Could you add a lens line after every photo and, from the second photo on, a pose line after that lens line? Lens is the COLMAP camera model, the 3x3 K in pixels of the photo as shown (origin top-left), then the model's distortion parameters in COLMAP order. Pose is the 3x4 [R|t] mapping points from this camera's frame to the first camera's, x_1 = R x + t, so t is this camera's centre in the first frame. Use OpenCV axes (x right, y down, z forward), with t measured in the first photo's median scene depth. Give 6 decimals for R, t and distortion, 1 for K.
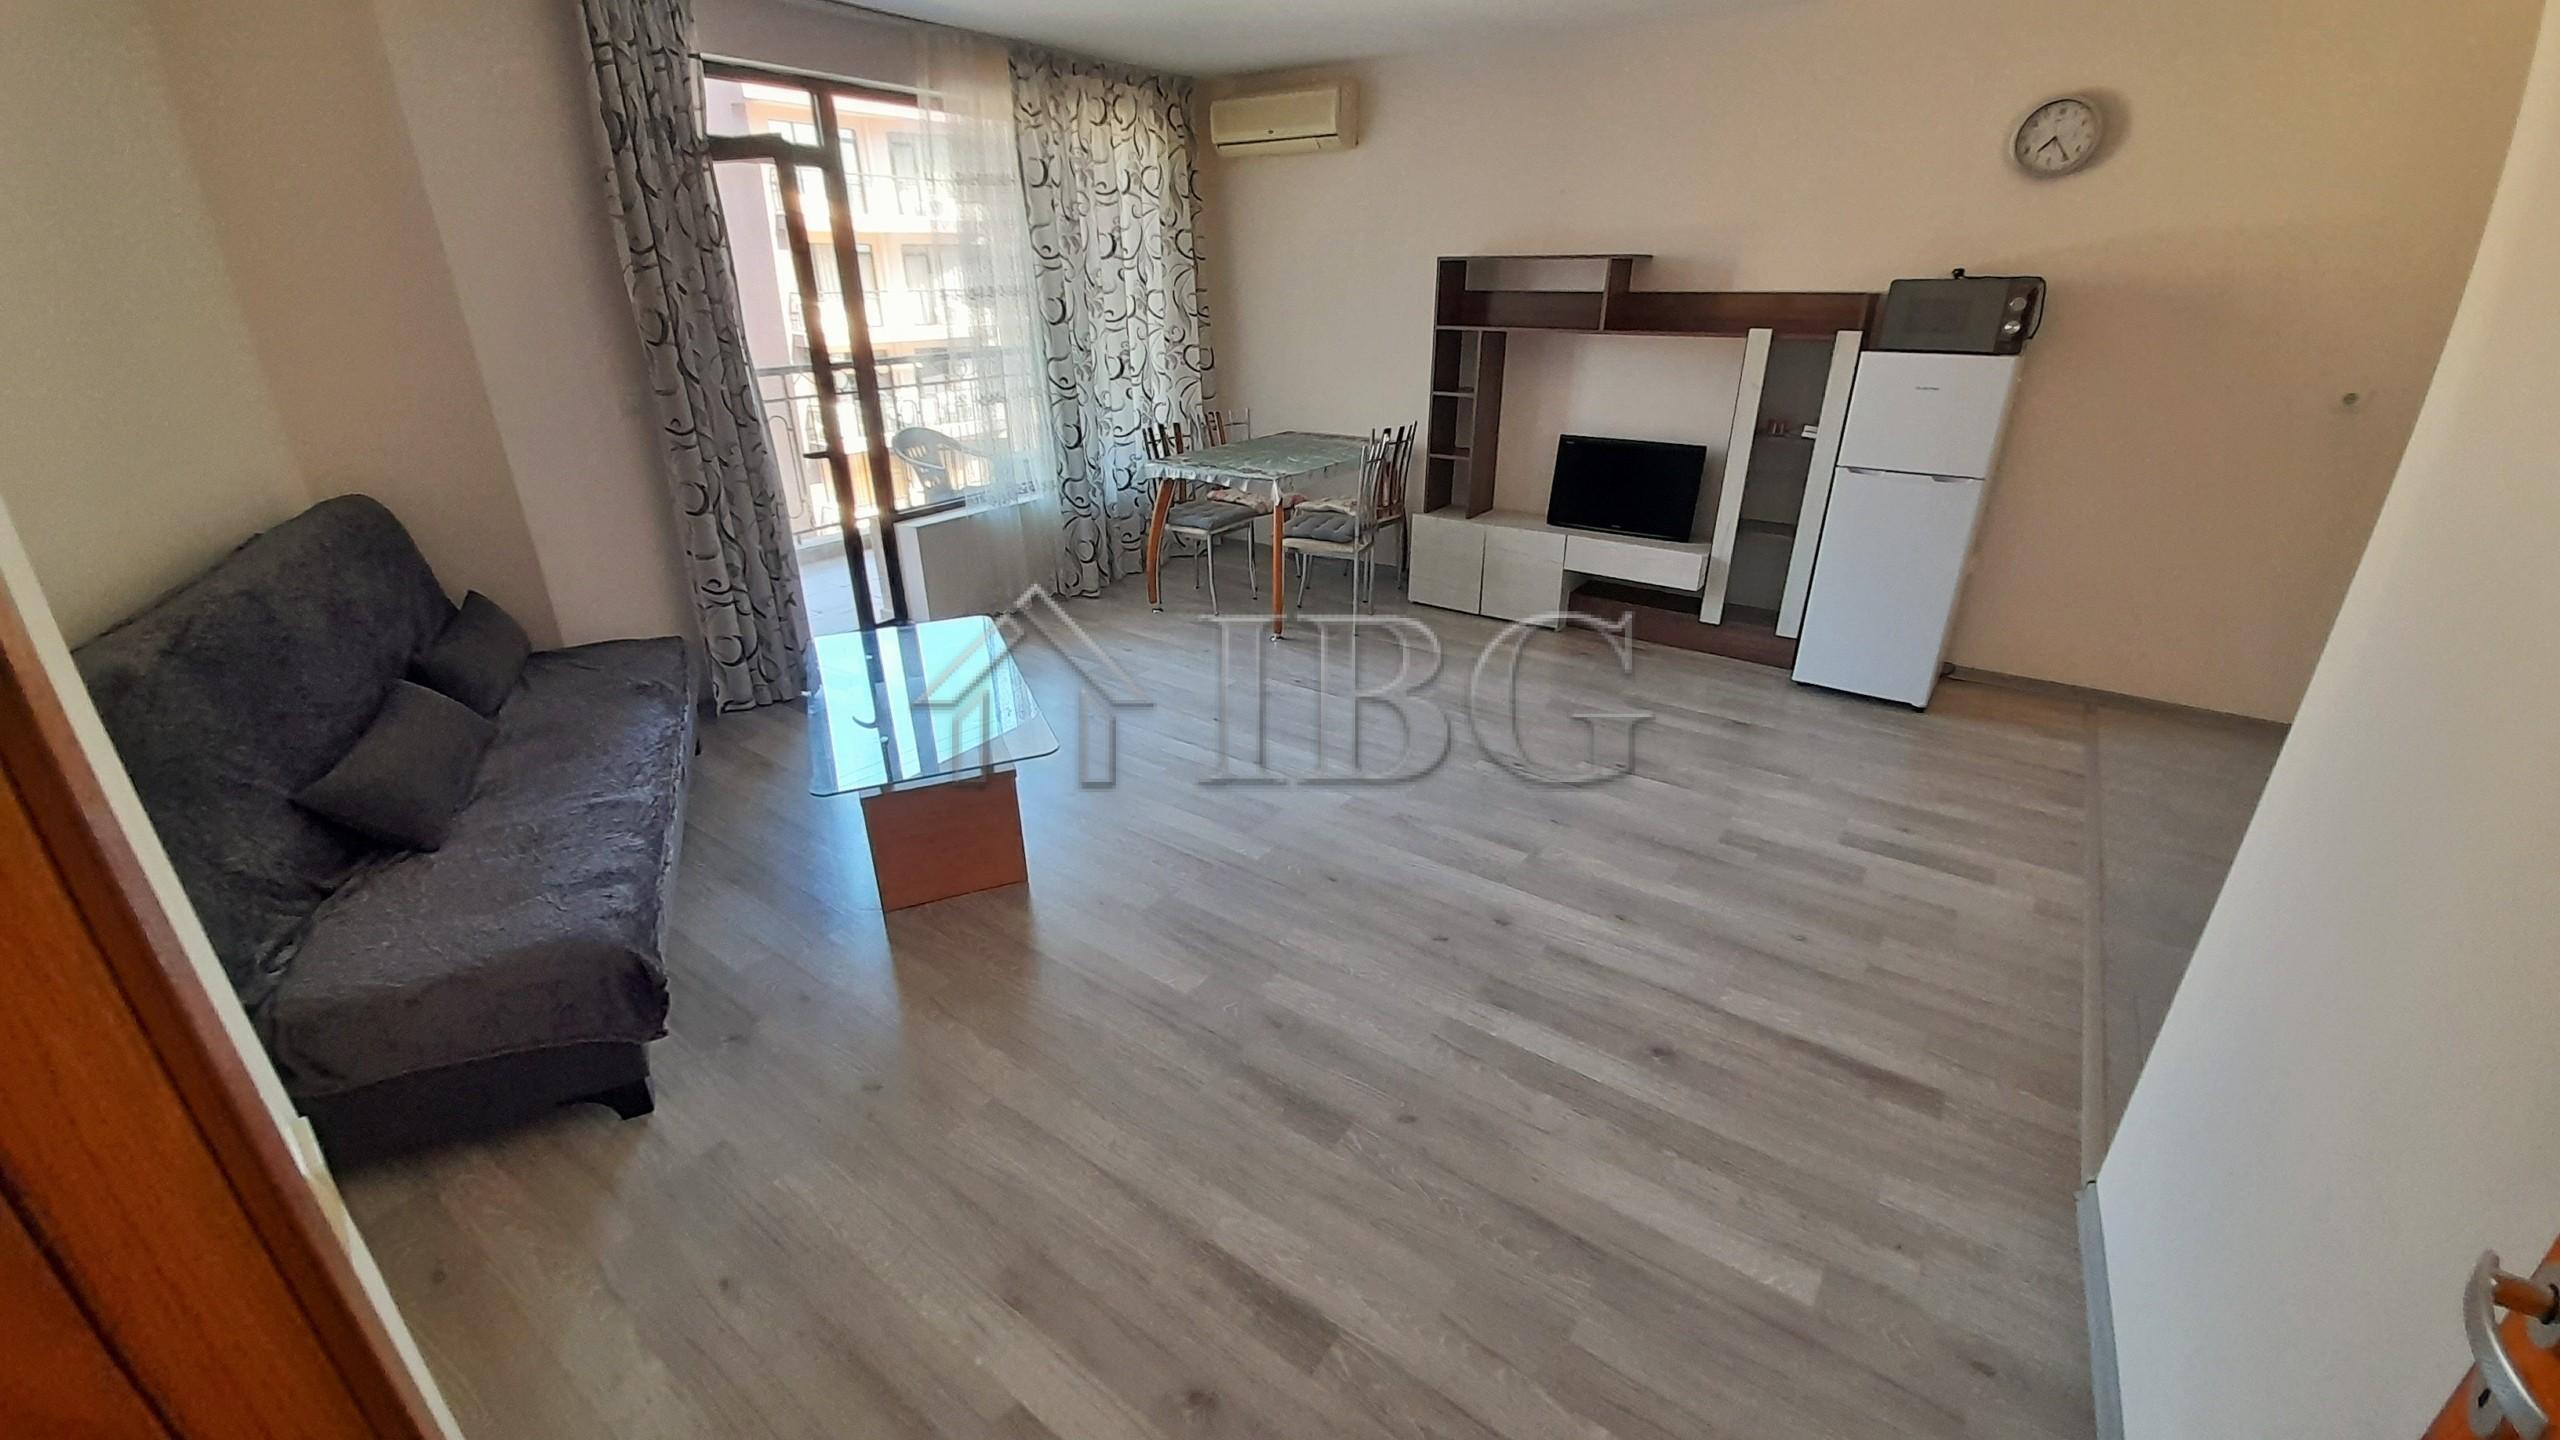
lens RADIAL K [[1014.6, 0, 1274.2], [0, 1014.6, 709.6], [0, 0, 1]] dist [0.007818, -0.015590]
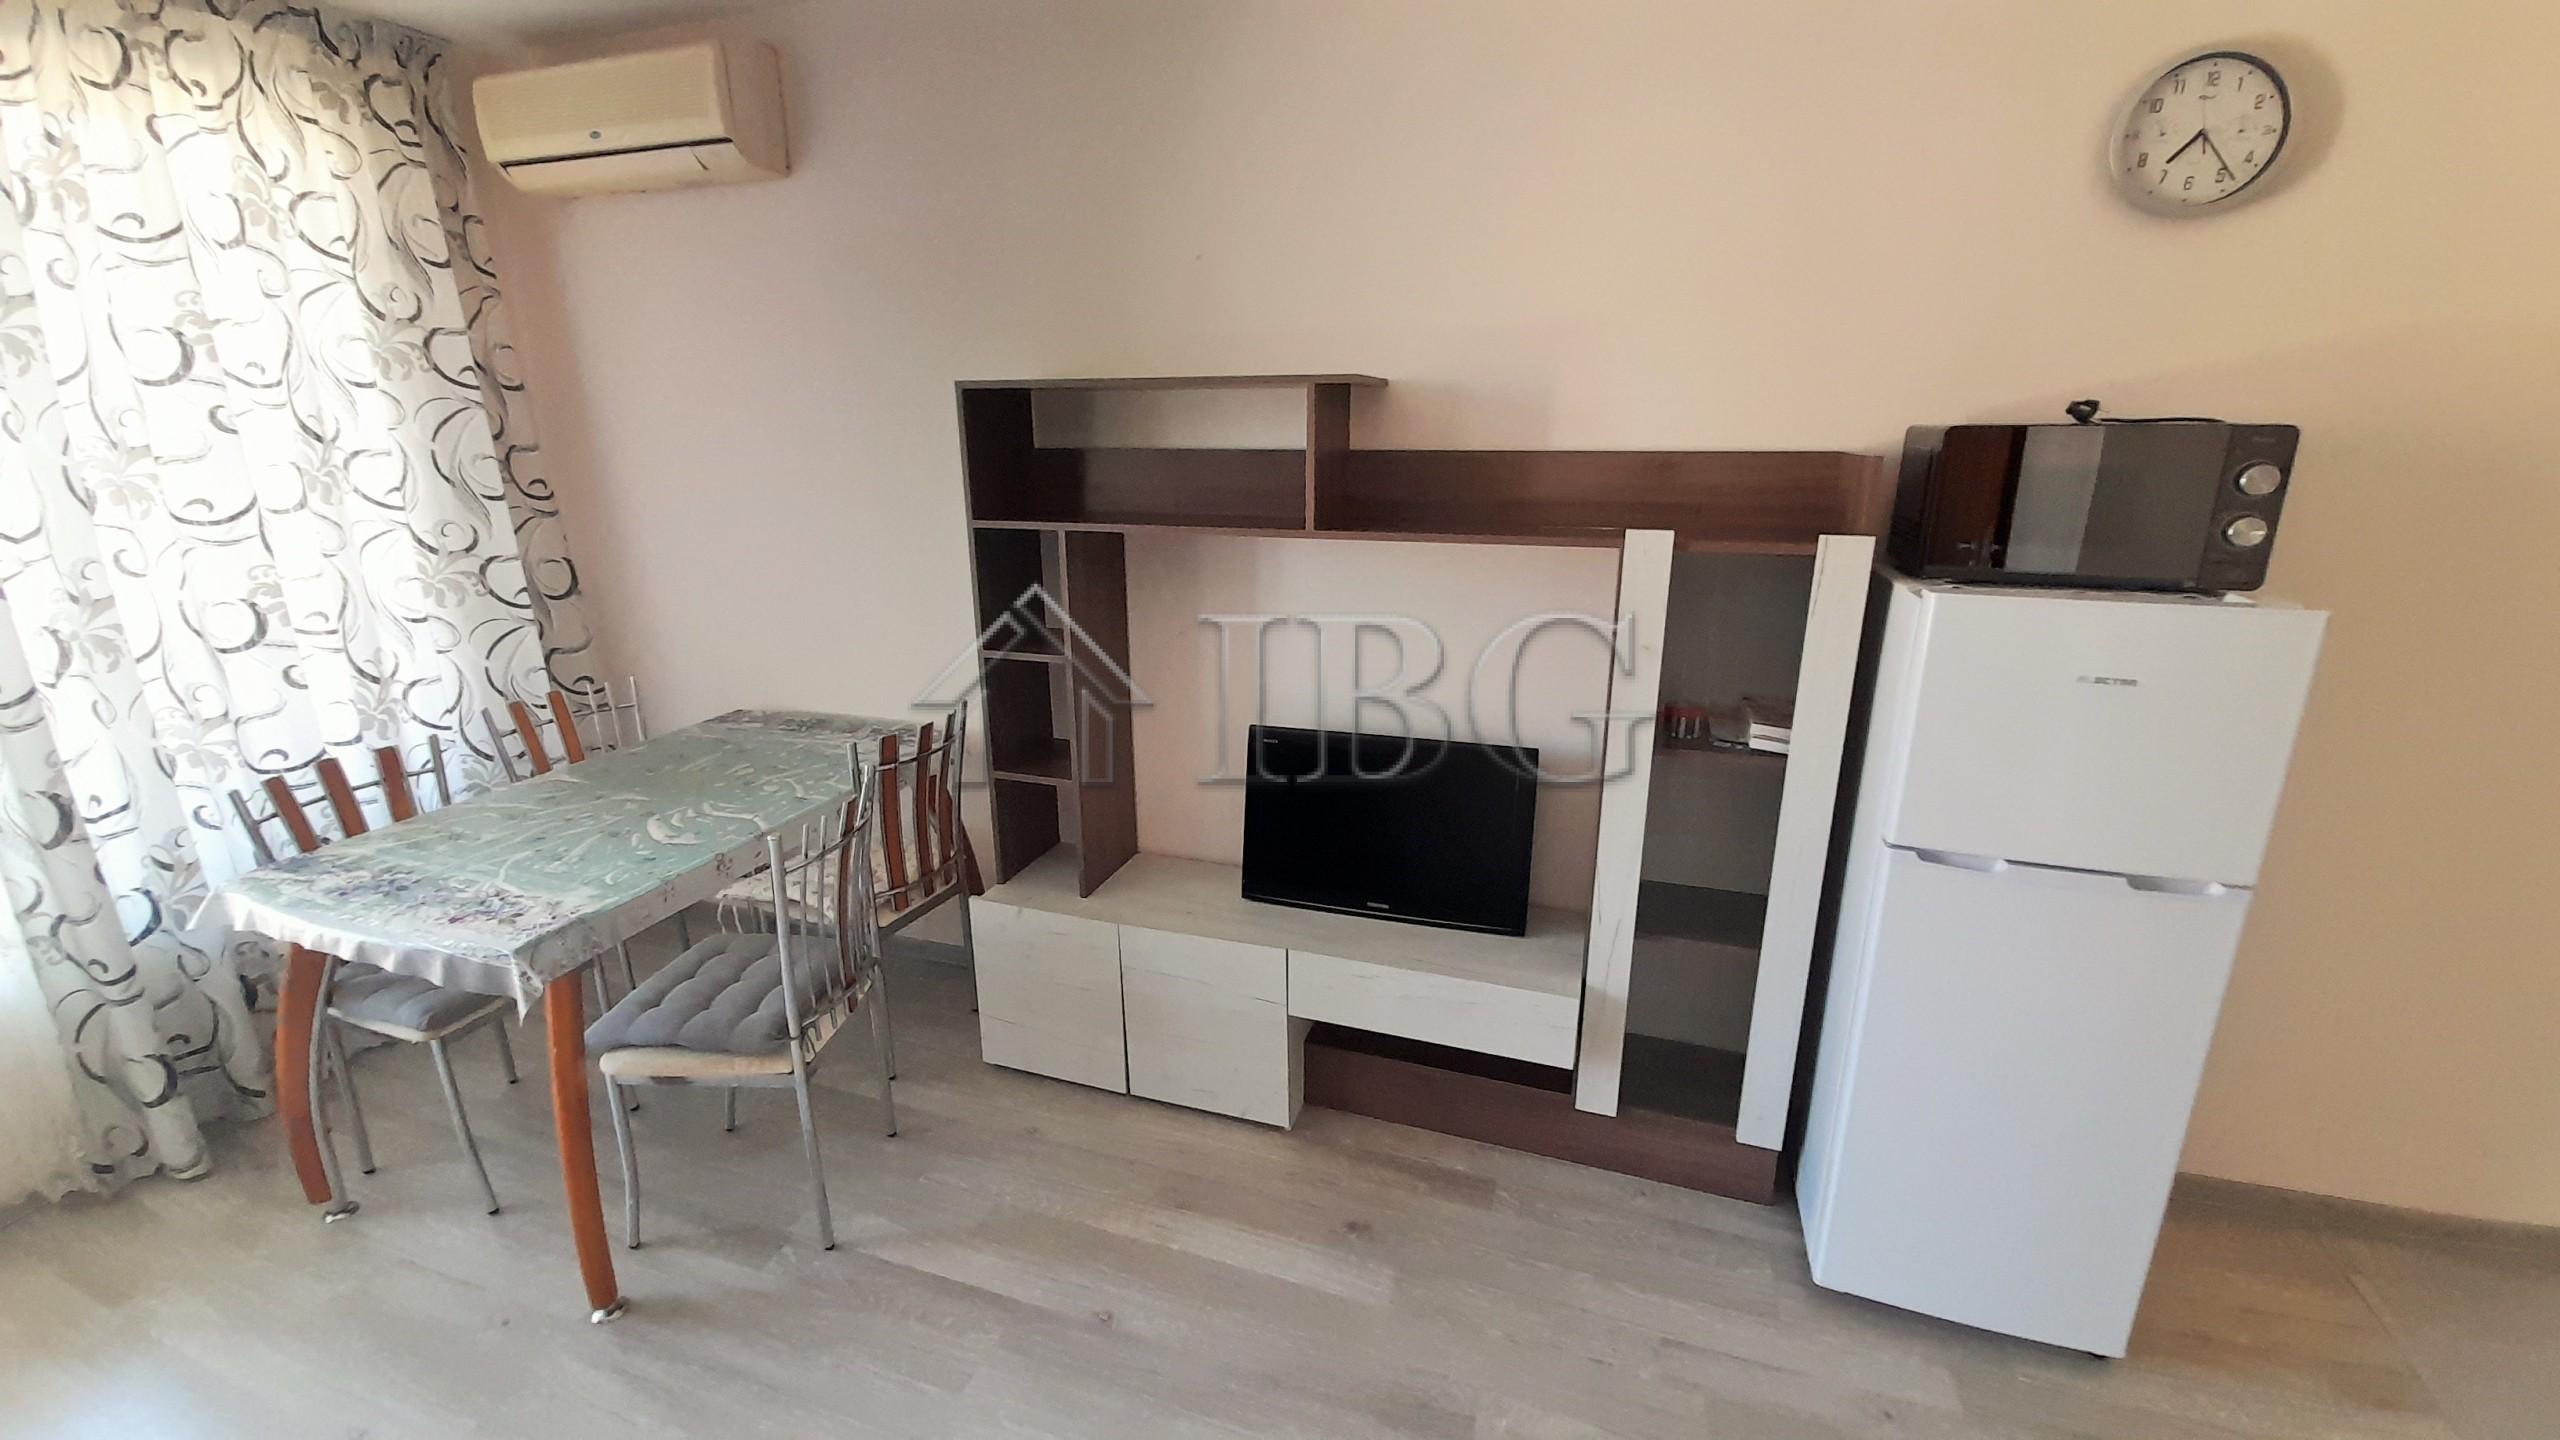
lens RADIAL K [[1014.6, 0, 1274.2], [0, 1014.6, 709.6], [0, 0, 1]] dist [0.007818, -0.015590]
pose [[0.955871, -0.079903, 0.282713, 0.153461], [0.115794, 0.986871, -0.112590, -0.220314], [-0.270005, 0.140358, 0.952574, 0.520979]]
